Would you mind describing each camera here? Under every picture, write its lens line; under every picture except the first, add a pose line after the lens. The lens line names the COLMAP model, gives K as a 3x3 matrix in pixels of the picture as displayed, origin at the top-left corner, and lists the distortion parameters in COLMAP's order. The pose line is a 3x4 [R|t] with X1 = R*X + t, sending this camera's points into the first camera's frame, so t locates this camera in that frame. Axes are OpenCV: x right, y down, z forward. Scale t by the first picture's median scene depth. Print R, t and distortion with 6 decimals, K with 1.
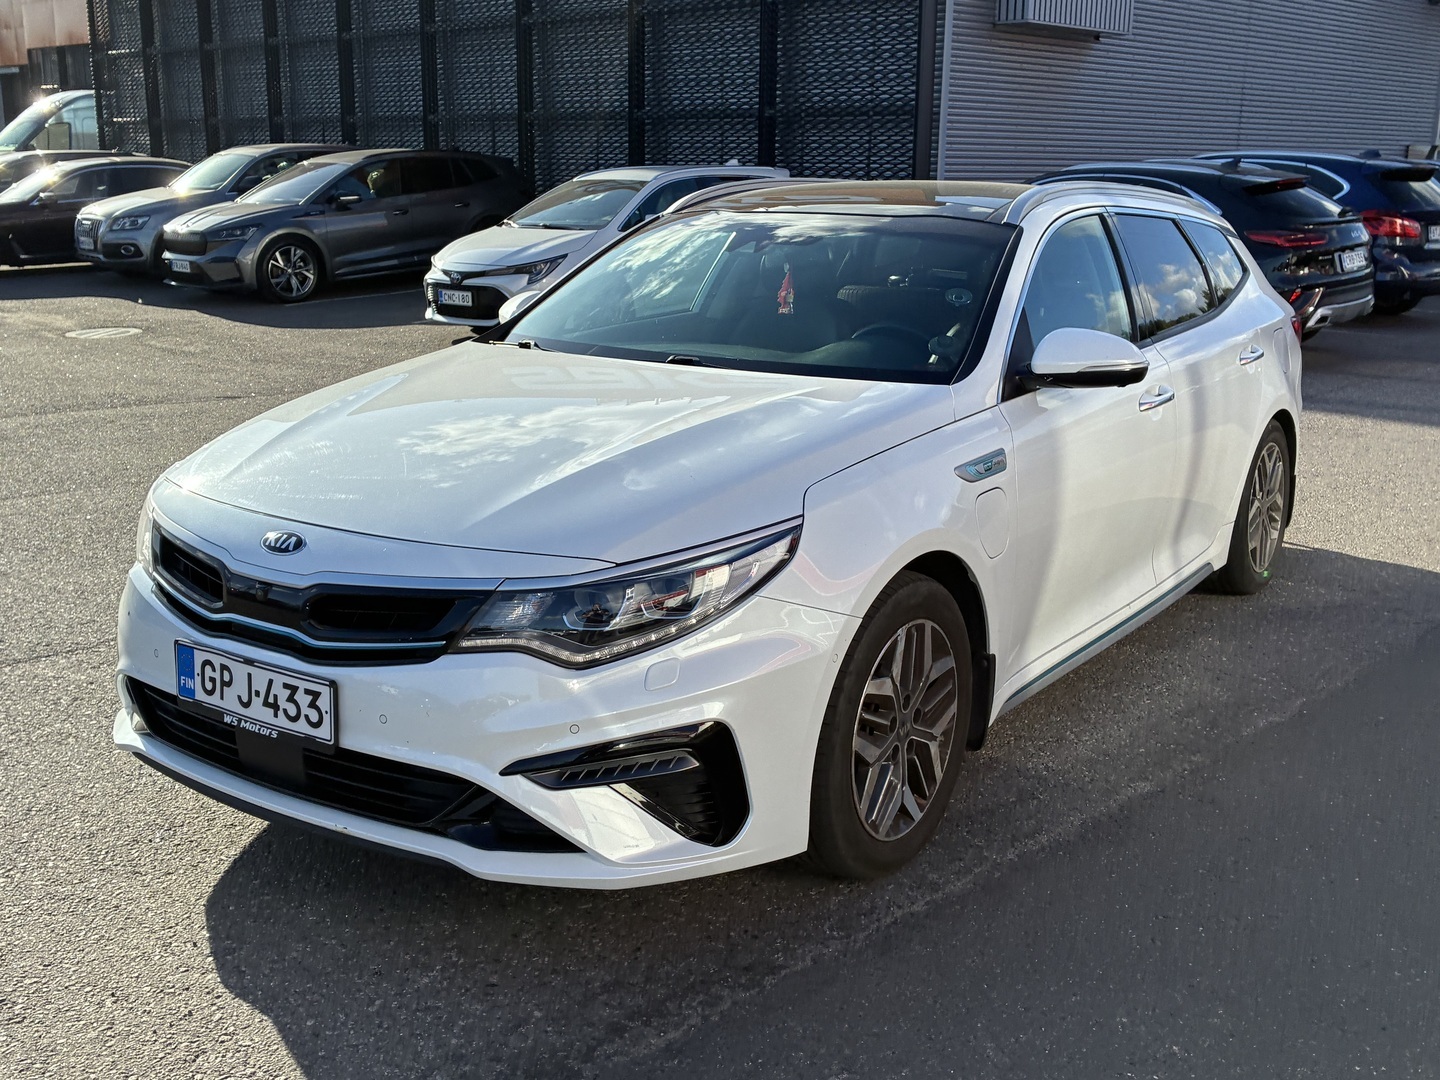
lens RADIAL K [[1461.3, 0, 720.0], [0, 1461.3, 540.0], [0, 0, 1]] dist [0.006250, -0.000317]
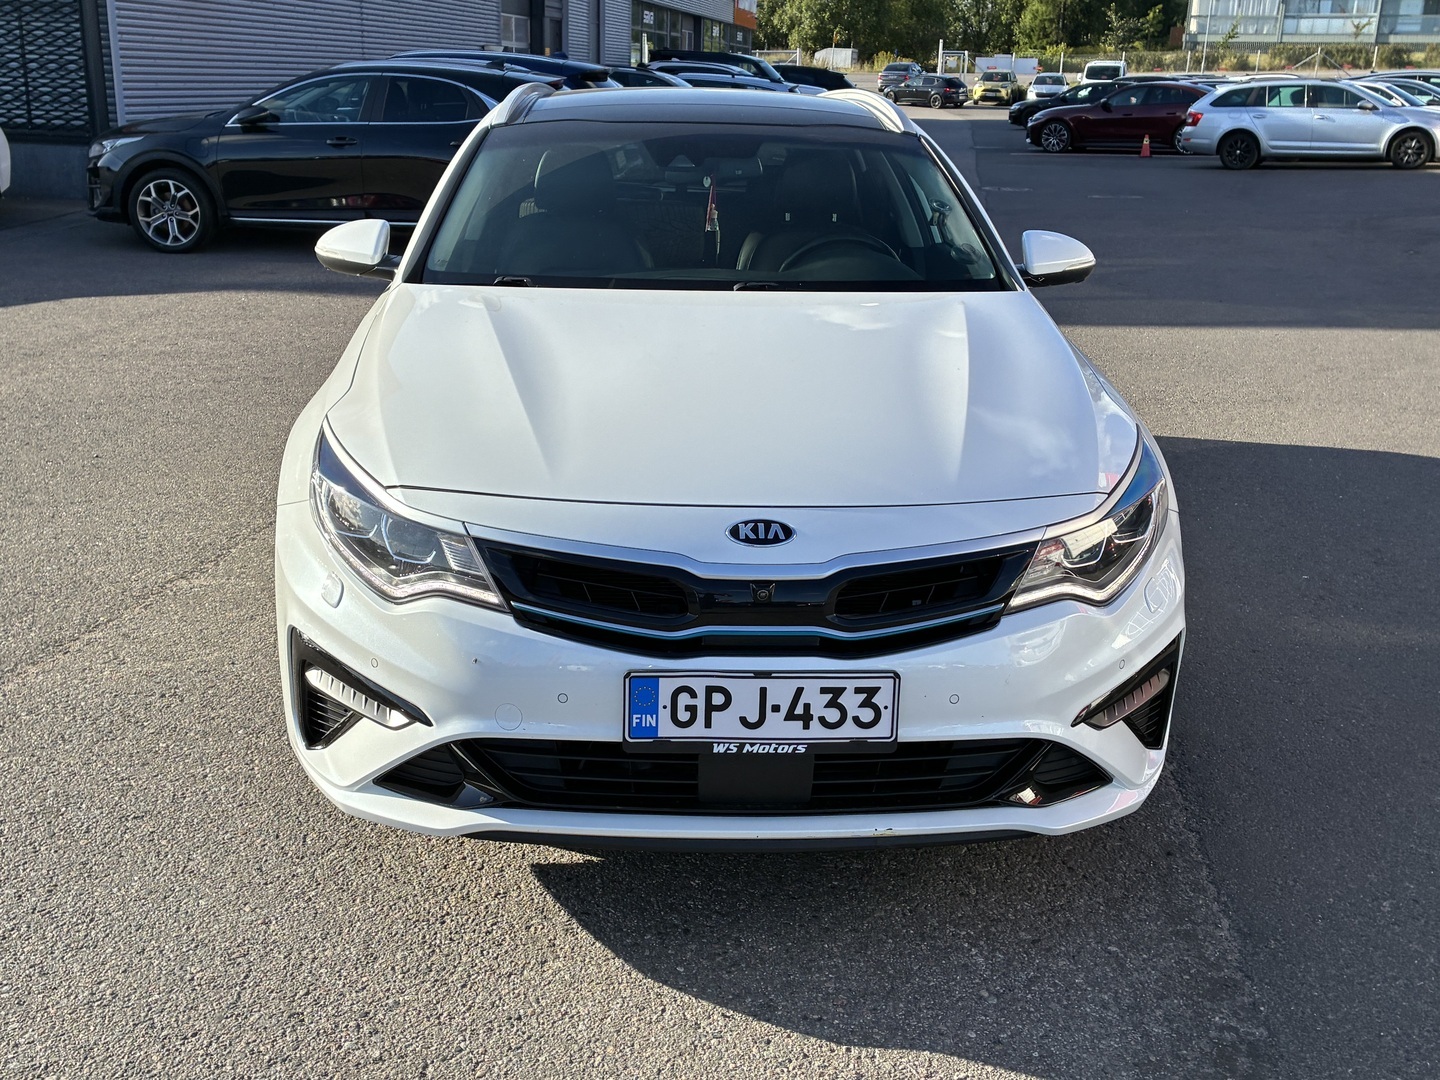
lens RADIAL K [[1494.4, 0, 720.0], [0, 1494.4, 540.0], [0, 0, 1]] dist [0.006768, -0.006681]
pose [[0.813492, -0.165115, 0.557645, -0.821020], [0.130203, 0.986219, 0.102074, -0.088491], [-0.566814, -0.010430, 0.823780, 0.288516]]
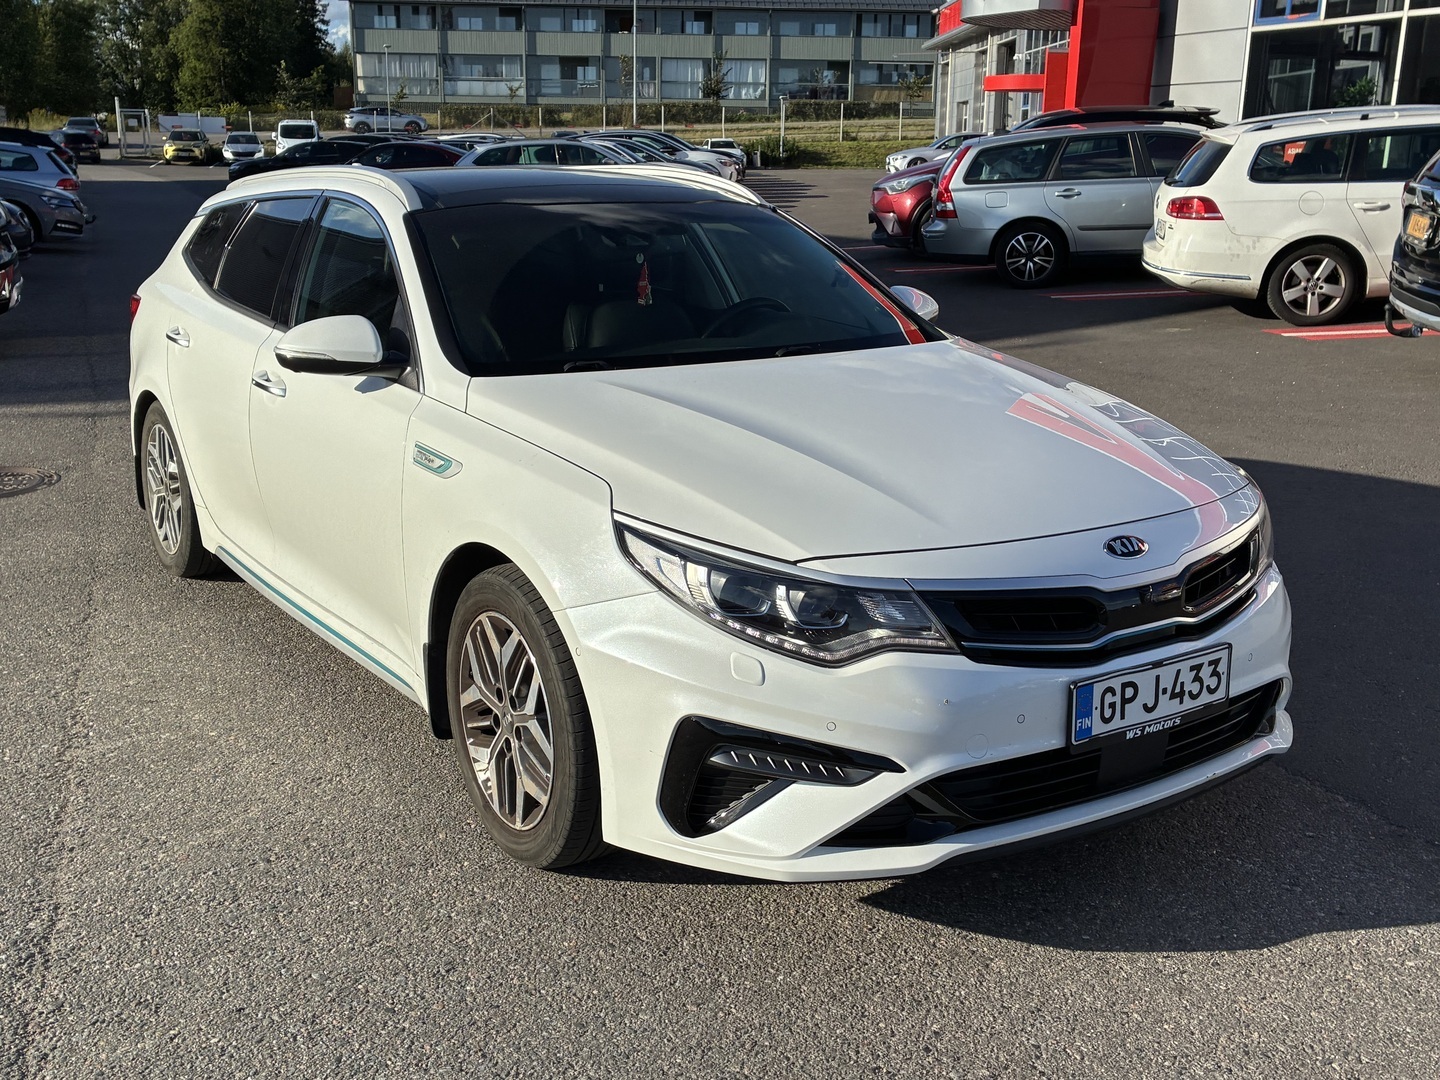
lens RADIAL K [[1494.4, 0, 720.0], [0, 1494.4, 540.0], [0, 0, 1]] dist [0.006768, -0.006681]
pose [[0.388956, -0.236695, 0.890331, -1.348274], [0.215727, 0.962962, 0.161760, -0.234757], [-0.895642, 0.129151, 0.425611, 0.817965]]
